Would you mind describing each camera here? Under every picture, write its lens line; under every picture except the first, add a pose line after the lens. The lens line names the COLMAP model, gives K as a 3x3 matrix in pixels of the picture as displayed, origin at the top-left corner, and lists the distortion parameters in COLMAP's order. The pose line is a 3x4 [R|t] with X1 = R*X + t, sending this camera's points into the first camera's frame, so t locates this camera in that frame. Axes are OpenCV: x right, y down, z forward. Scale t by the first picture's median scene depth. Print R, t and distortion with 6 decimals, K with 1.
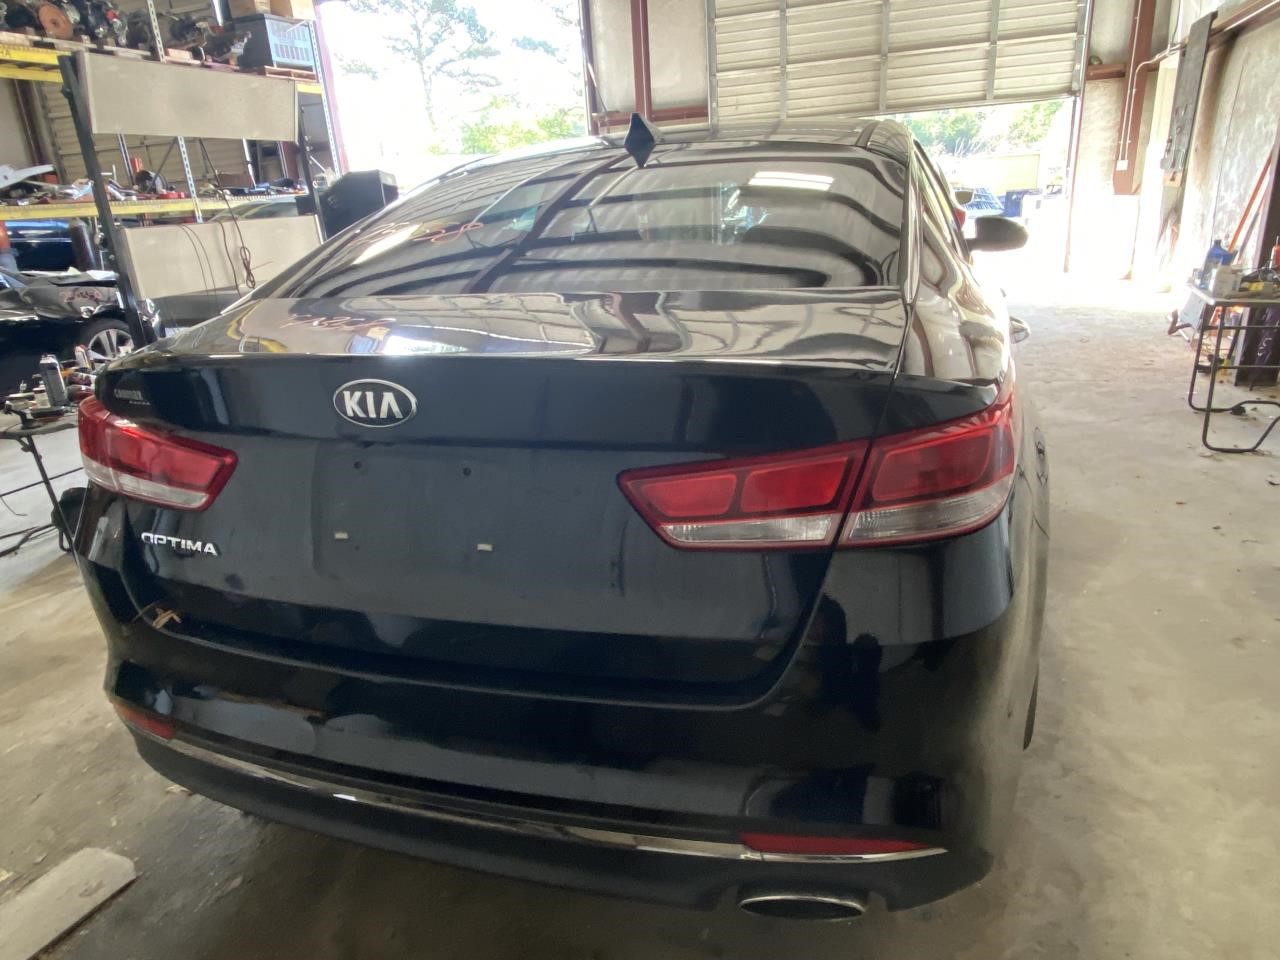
lens RADIAL K [[833.0, 0, 641.2], [0, 833.0, 472.8], [0, 0, 1]] dist [0.028228, -0.005246]
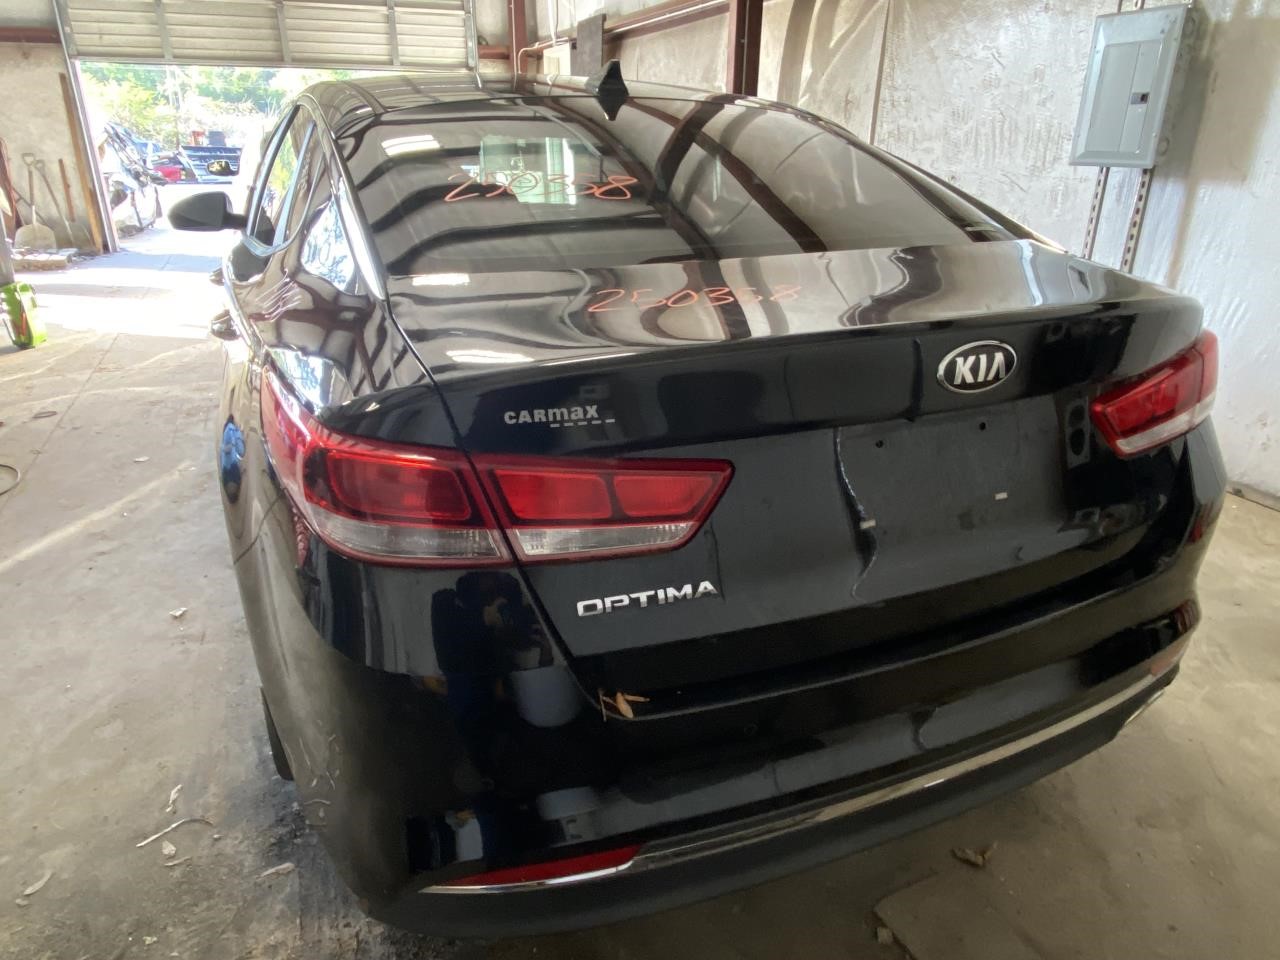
lens RADIAL K [[833.0, 0, 636.6], [0, 833.0, 486.6], [0, 0, 1]] dist [0.028228, -0.005246]
pose [[0.747478, -0.208810, 0.630615, -0.995475], [0.176312, 0.977626, 0.114727, -0.101903], [-0.640462, 0.025429, 0.767569, 0.413200]]
